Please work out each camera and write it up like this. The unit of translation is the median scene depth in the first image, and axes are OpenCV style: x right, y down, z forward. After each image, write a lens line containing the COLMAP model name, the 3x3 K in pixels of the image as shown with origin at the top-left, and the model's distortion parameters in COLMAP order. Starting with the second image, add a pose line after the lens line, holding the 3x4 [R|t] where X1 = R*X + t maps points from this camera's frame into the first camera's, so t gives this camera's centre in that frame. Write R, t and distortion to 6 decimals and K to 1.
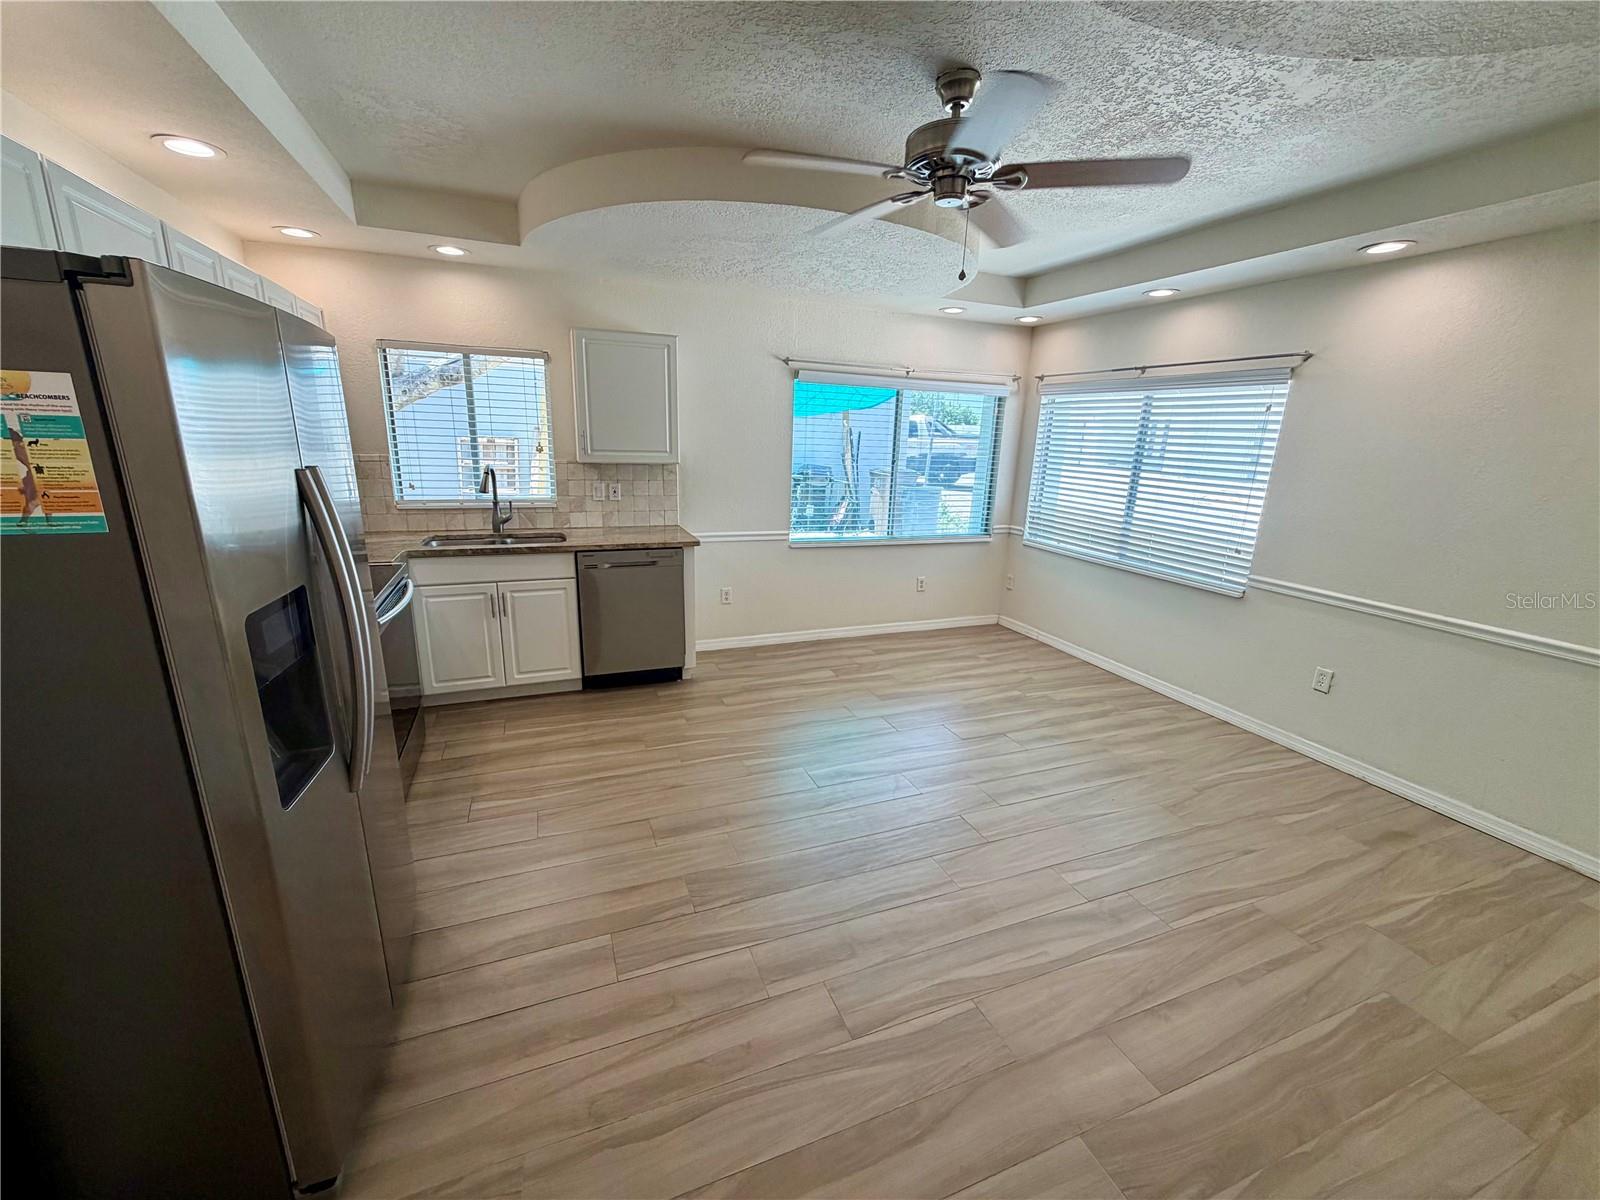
lens RADIAL K [[641.3, 0, 793.9], [0, 641.3, 602.0], [0, 0, 1]] dist [0.000341, -0.000671]
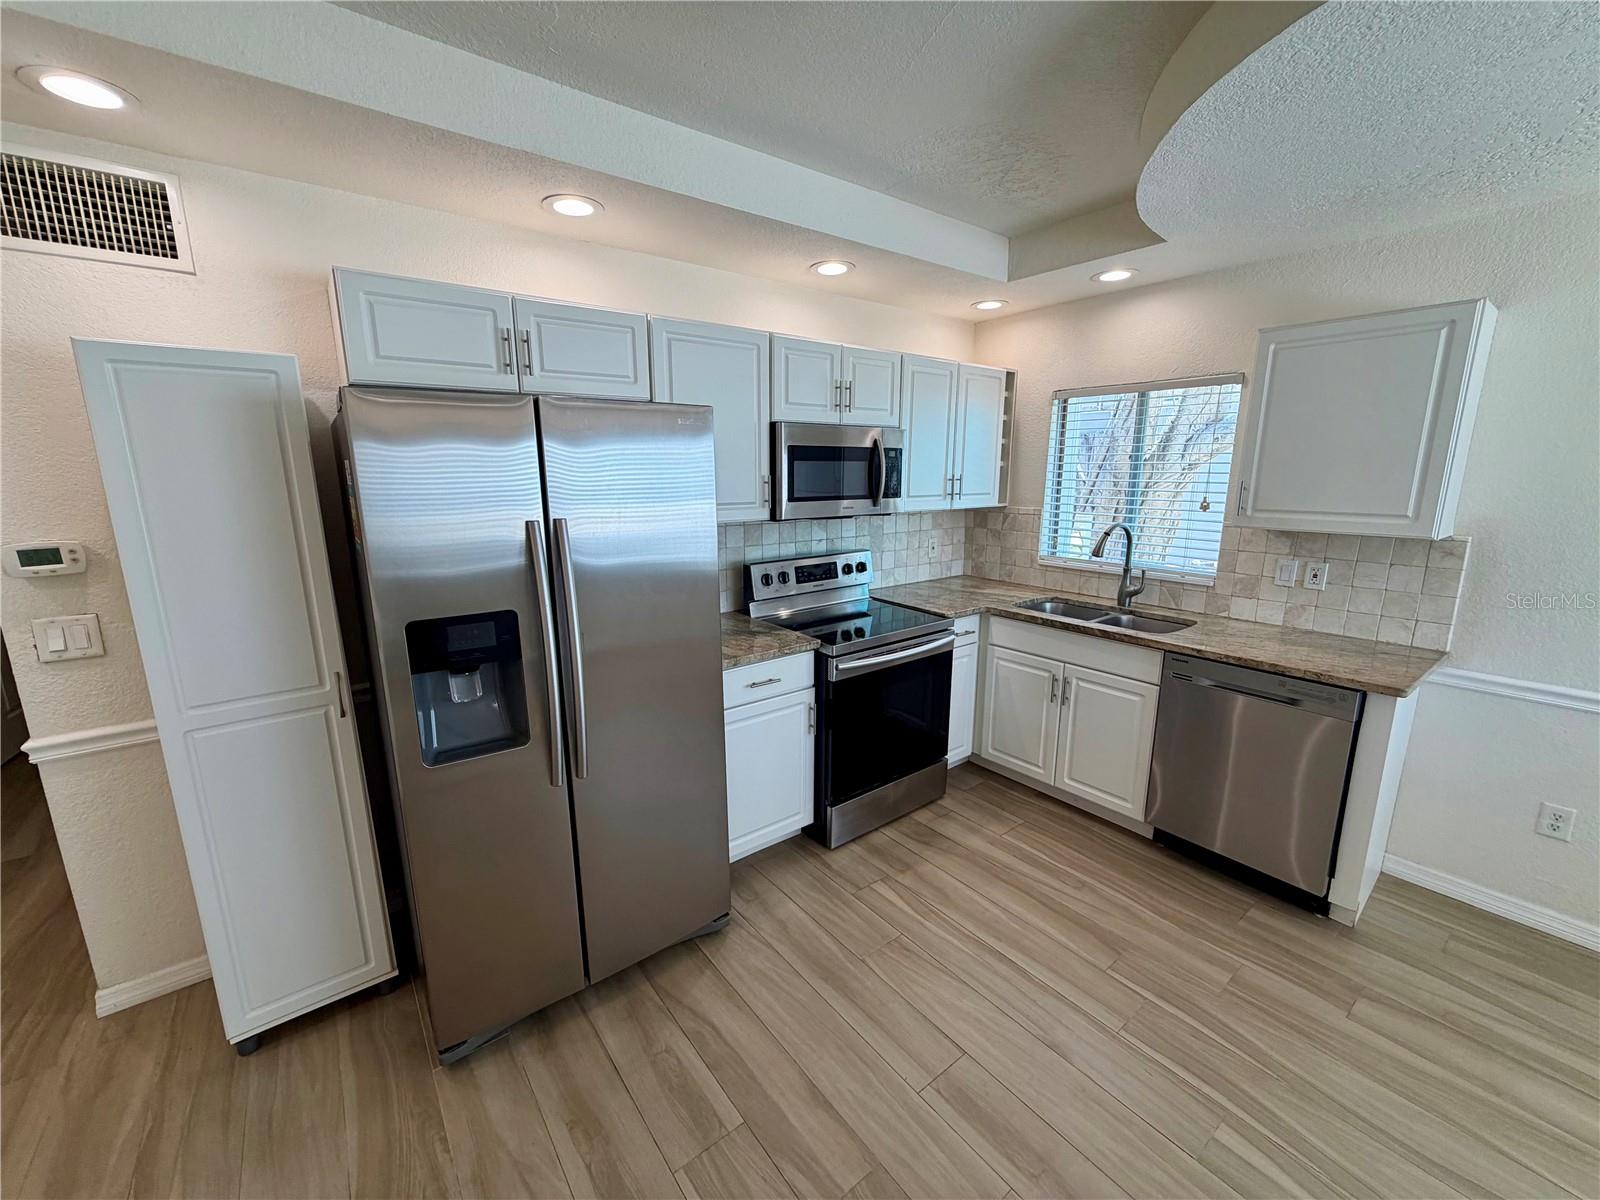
lens RADIAL K [[641.3, 0, 796.1], [0, 641.3, 602.1], [0, 0, 1]] dist [0.000341, -0.000671]
pose [[0.277053, 0.166196, -0.946372, 0.197604], [-0.235697, 0.966590, 0.100746, -0.100663], [0.931498, 0.195145, 0.306969, 0.377380]]
